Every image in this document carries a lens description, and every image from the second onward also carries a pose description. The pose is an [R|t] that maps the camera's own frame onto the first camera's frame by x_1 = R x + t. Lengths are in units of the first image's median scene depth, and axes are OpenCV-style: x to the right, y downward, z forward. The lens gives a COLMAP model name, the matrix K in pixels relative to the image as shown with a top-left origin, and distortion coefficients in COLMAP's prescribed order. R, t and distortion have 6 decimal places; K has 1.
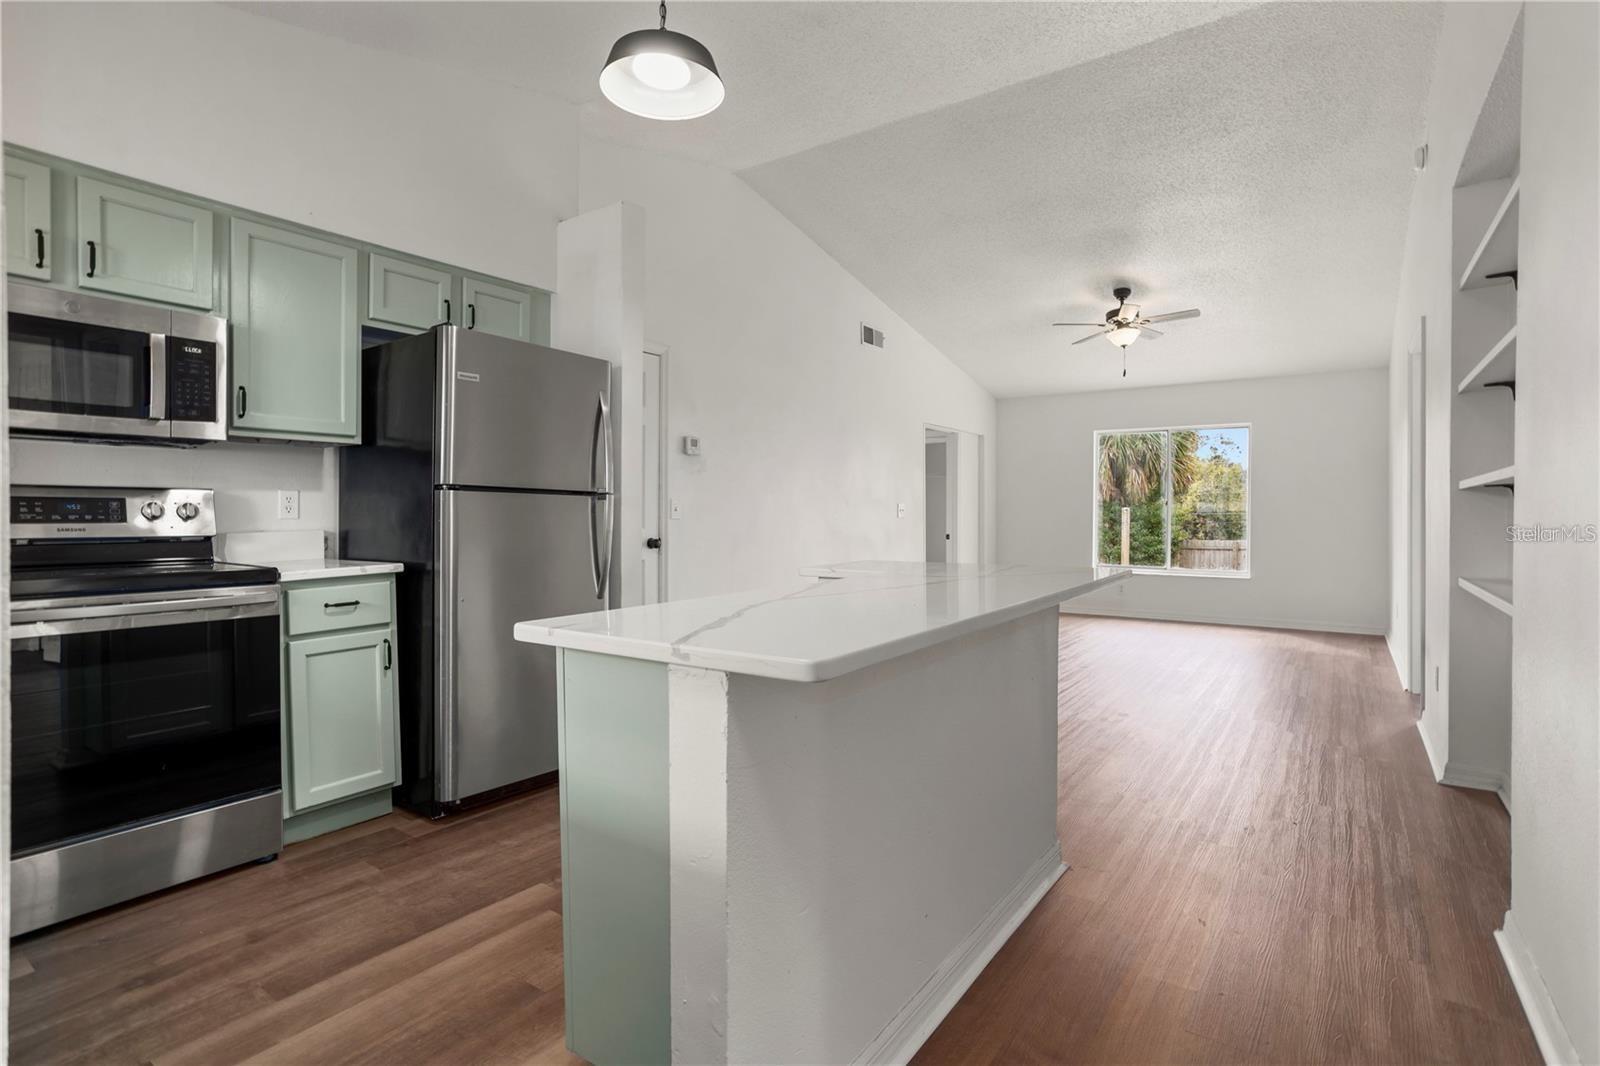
lens RADIAL K [[794.3, 0, 848.1], [0, 794.3, 515.9], [0, 0, 1]] dist [-0.034436, 0.023116]
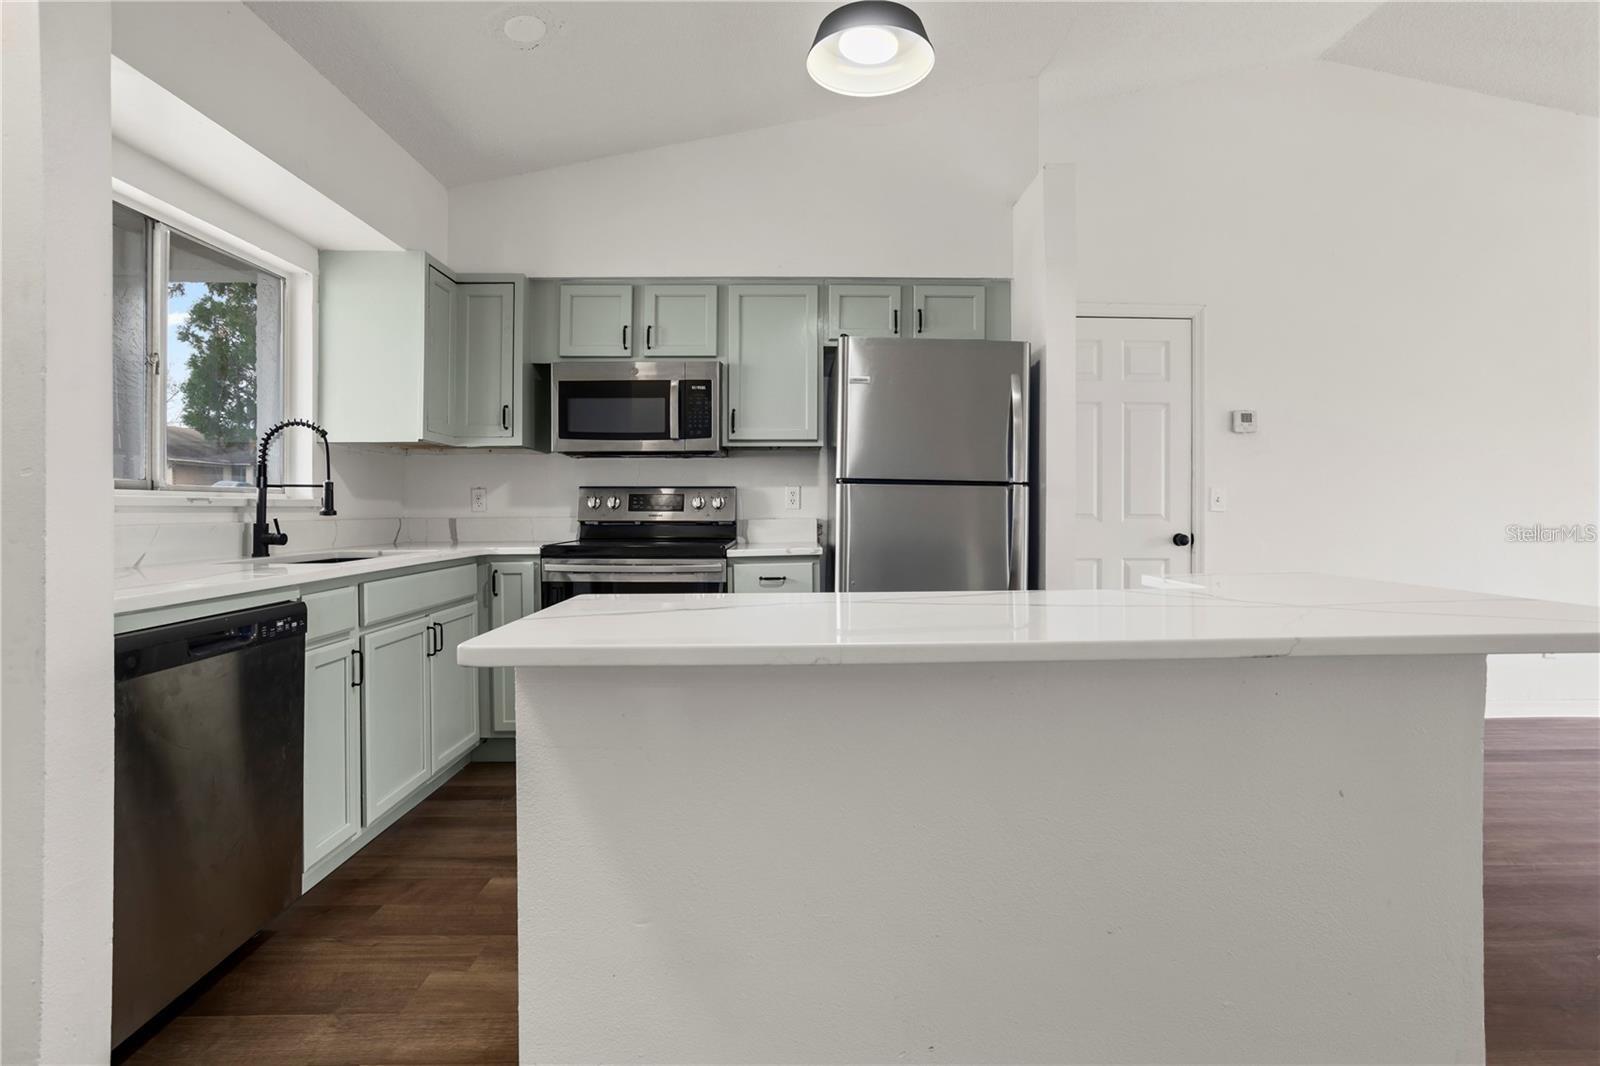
lens RADIAL K [[783.2, 0, 805.0], [0, 783.2, 510.6], [0, 0, 1]] dist [-0.049781, 0.032009]
pose [[0.559349, 0.008388, -0.828890, 0.395745], [-0.003149, 0.999963, 0.007994, -0.004000], [0.828926, -0.001862, 0.559355, 0.347794]]
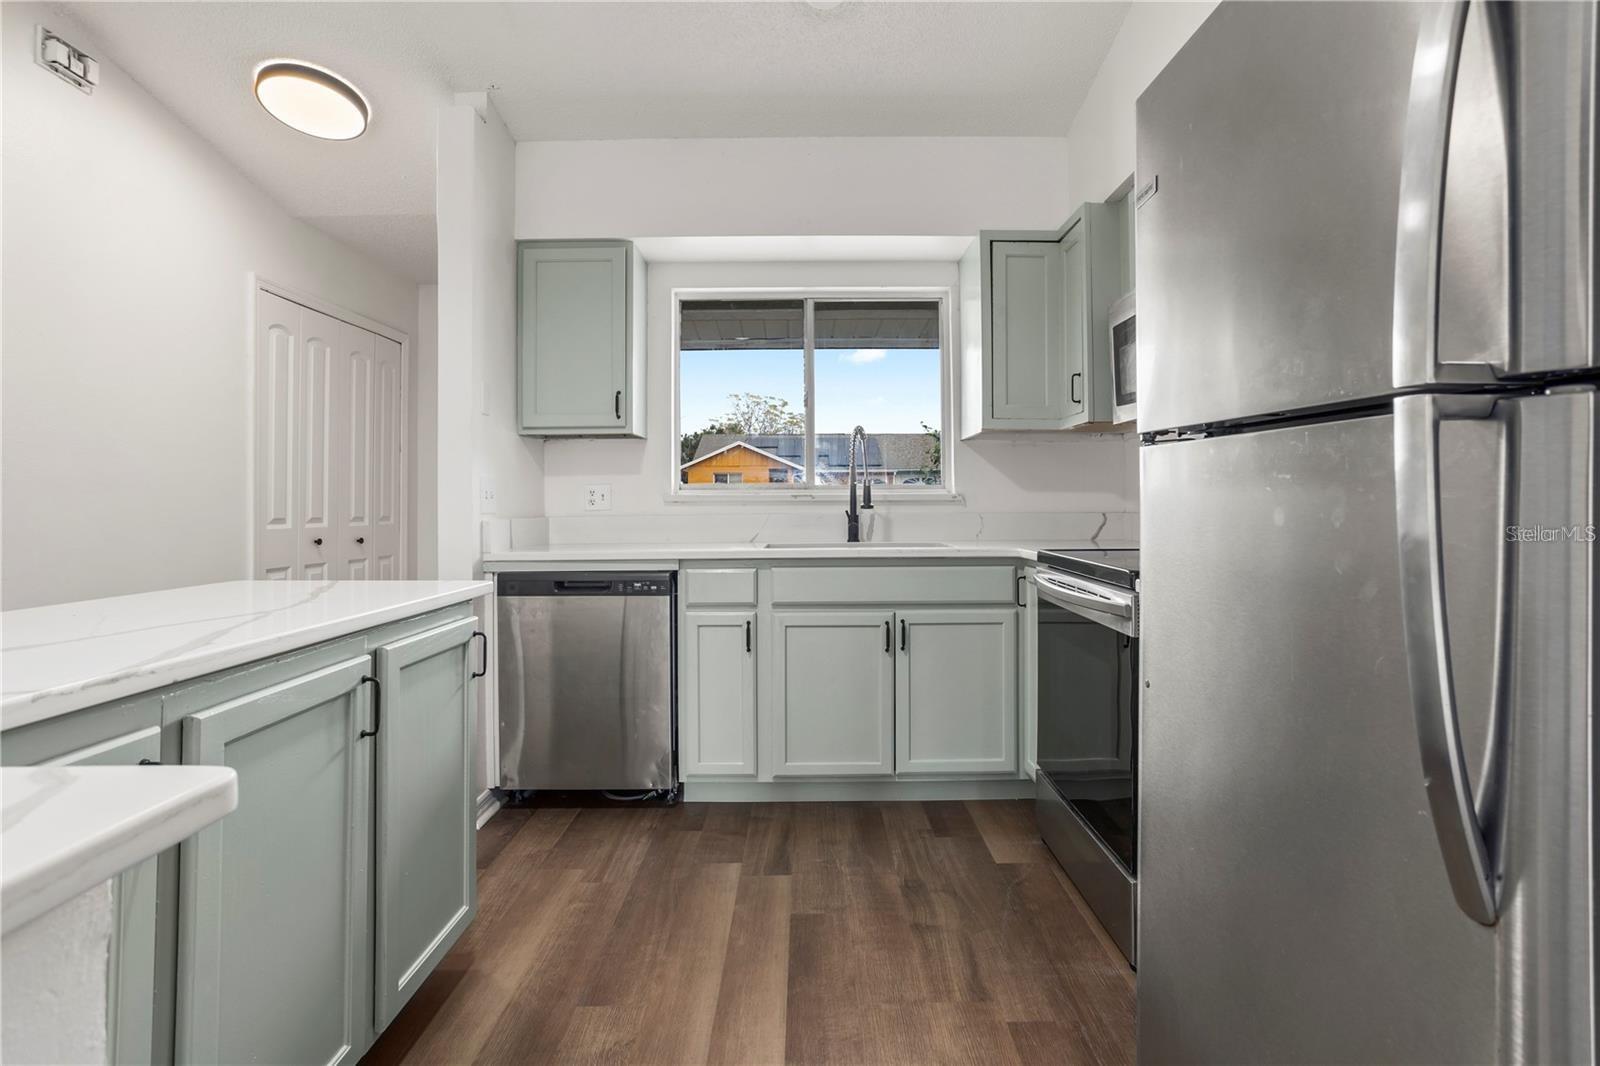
lens RADIAL K [[783.2, 0, 805.0], [0, 783.2, 510.6], [0, 0, 1]] dist [-0.049781, 0.032009]
pose [[-0.838934, 0.014047, -0.544052, -0.078915], [0.005257, 0.999829, 0.017710, -0.006219], [0.544208, 0.011998, -0.838864, 1.291520]]
